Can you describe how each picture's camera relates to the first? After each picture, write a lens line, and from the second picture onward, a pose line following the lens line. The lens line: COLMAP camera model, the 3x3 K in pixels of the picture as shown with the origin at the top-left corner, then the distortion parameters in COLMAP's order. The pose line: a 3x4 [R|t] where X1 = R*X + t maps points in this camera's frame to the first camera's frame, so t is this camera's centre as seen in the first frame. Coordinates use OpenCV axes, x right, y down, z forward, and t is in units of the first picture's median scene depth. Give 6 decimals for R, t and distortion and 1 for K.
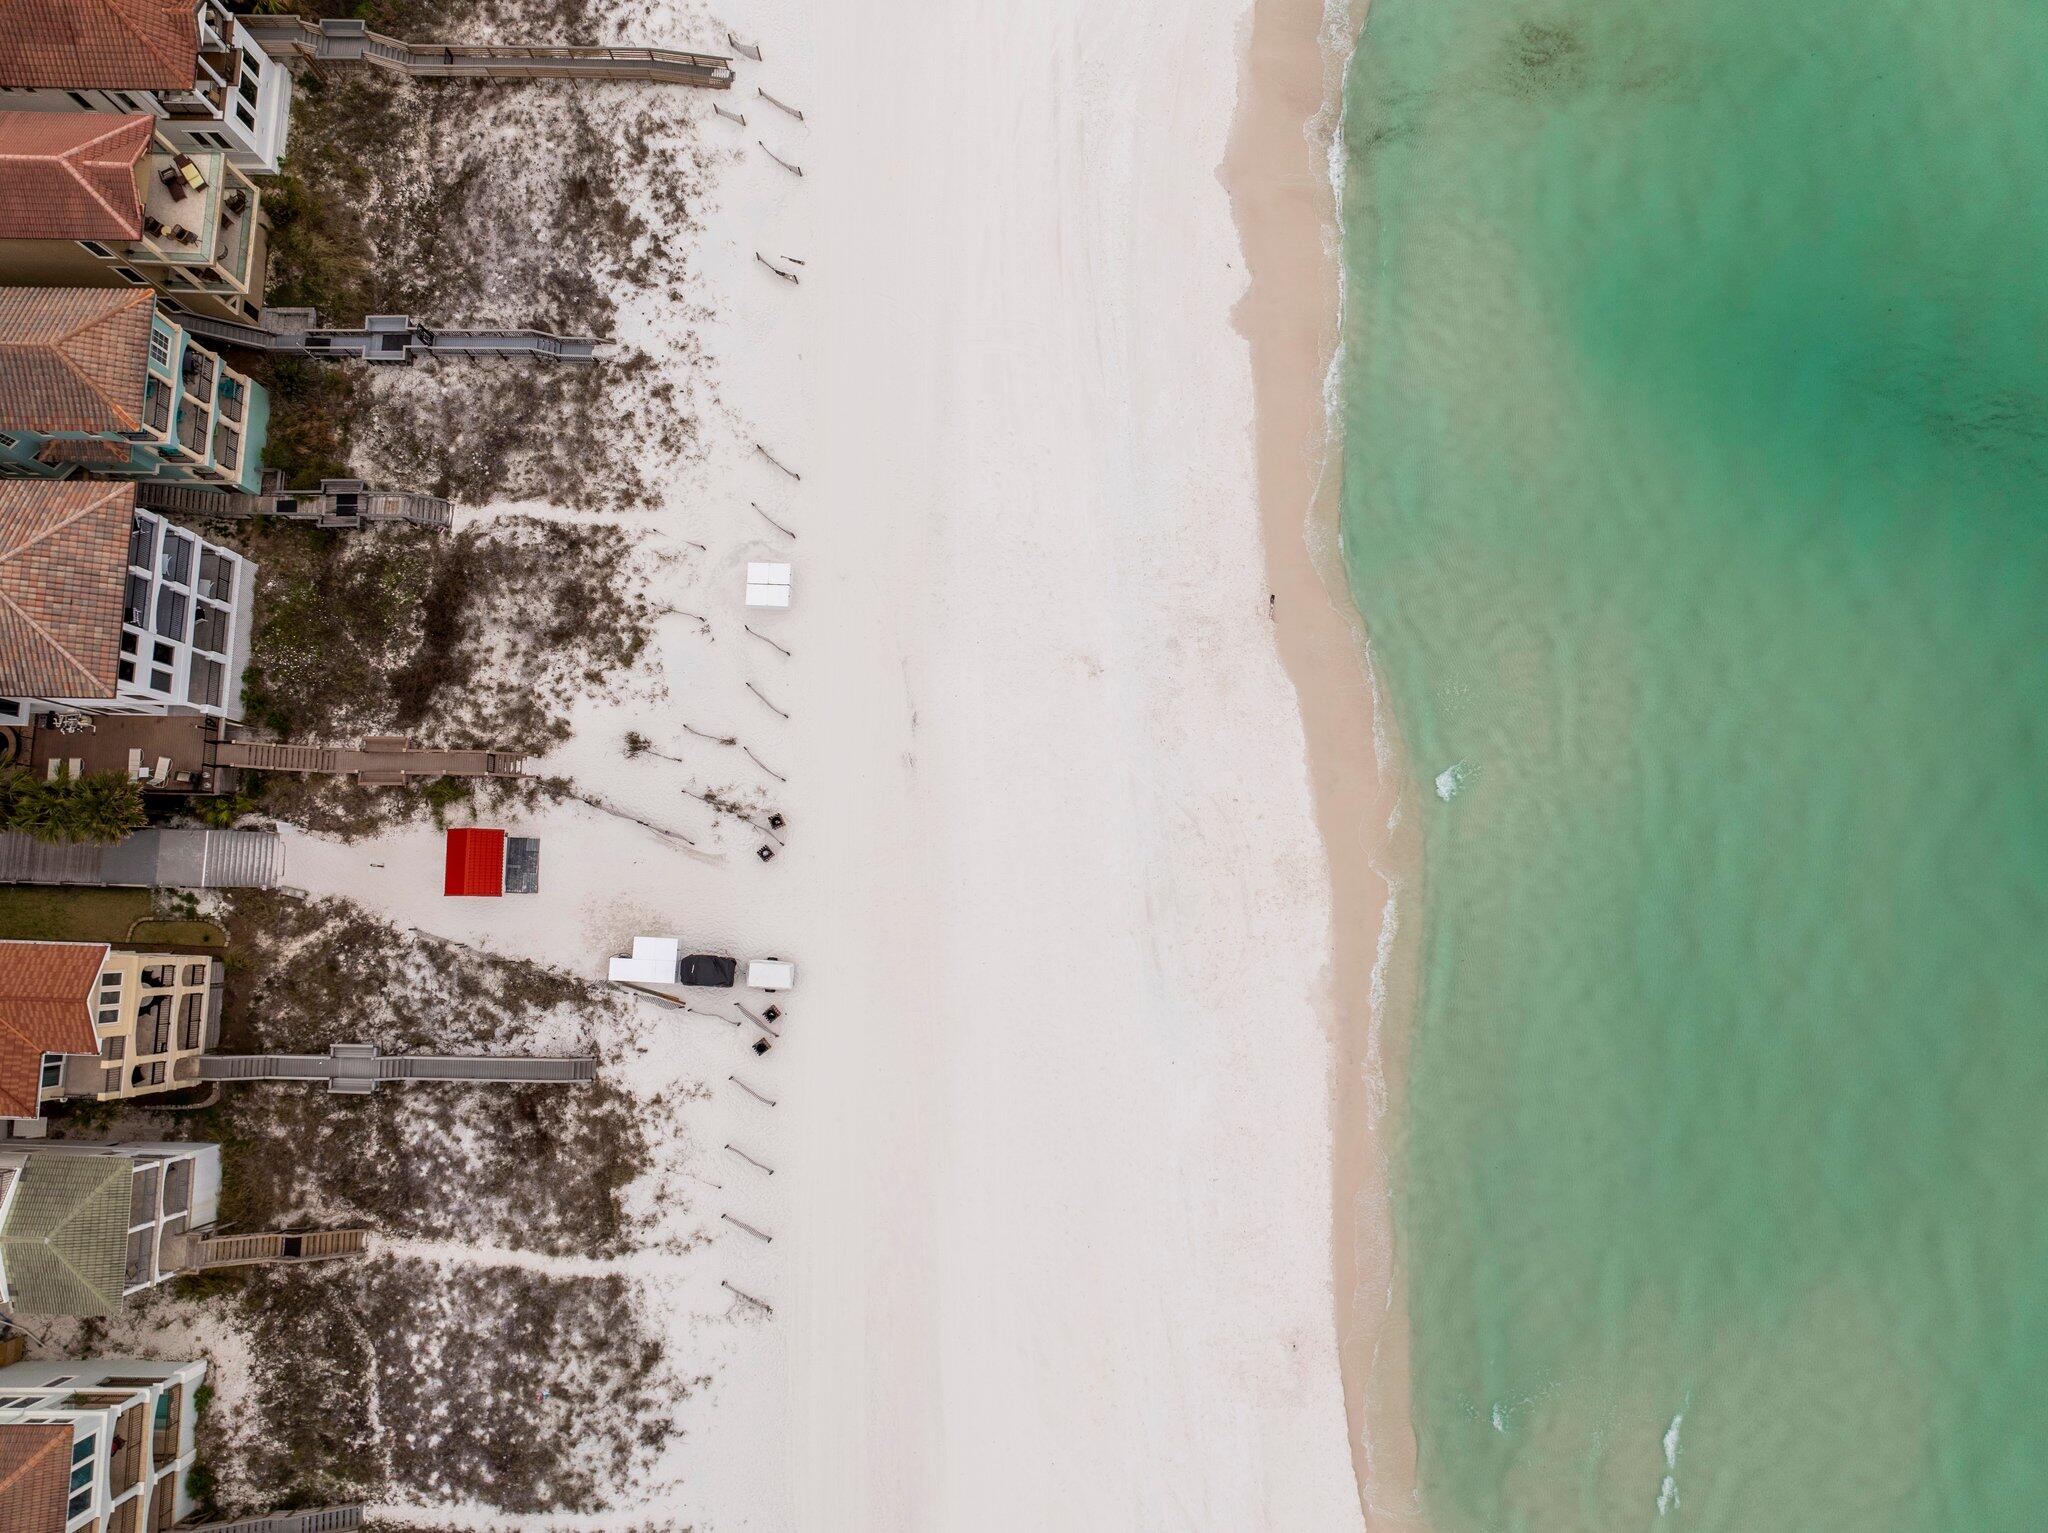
lens RADIAL K [[1438.6, 0, 1025.8], [0, 1438.6, 759.9], [0, 0, 1]] dist [-0.044870, 0.013565]
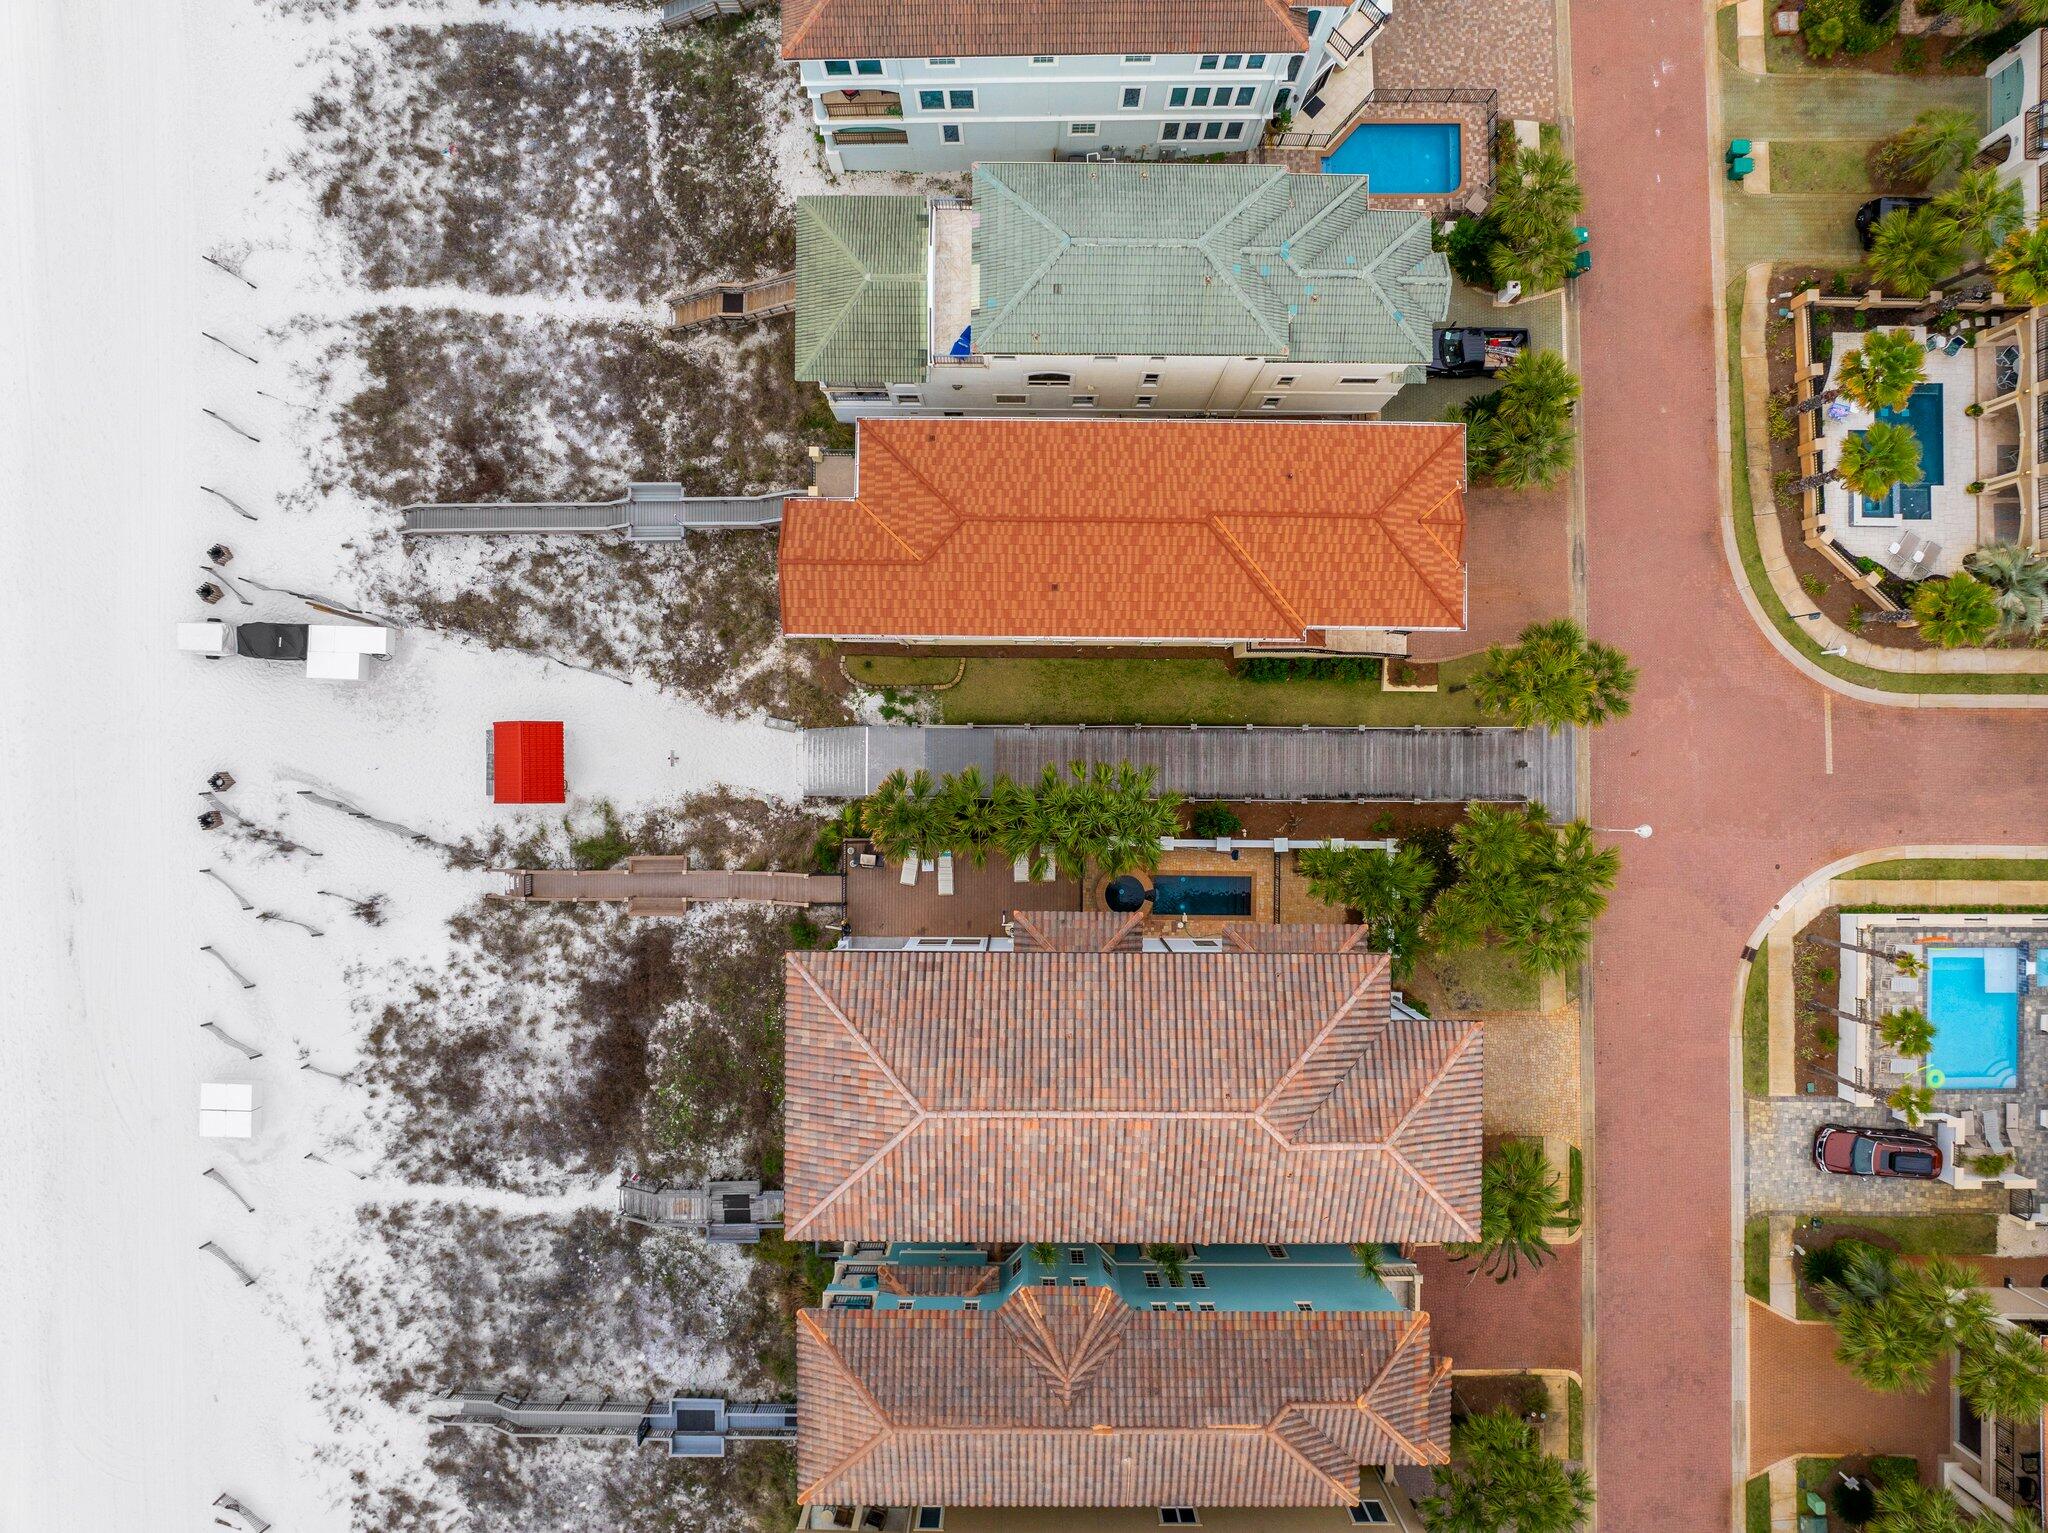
lens RADIAL K [[1438.6, 0, 1020.8], [0, 1438.6, 770.8], [0, 0, 1]] dist [-0.044870, 0.013565]
pose [[-0.999862, 0.015857, 0.005004, -0.660488], [-0.015128, -0.992403, 0.122092, -0.036880], [0.006902, 0.122000, 0.992506, 0.182124]]
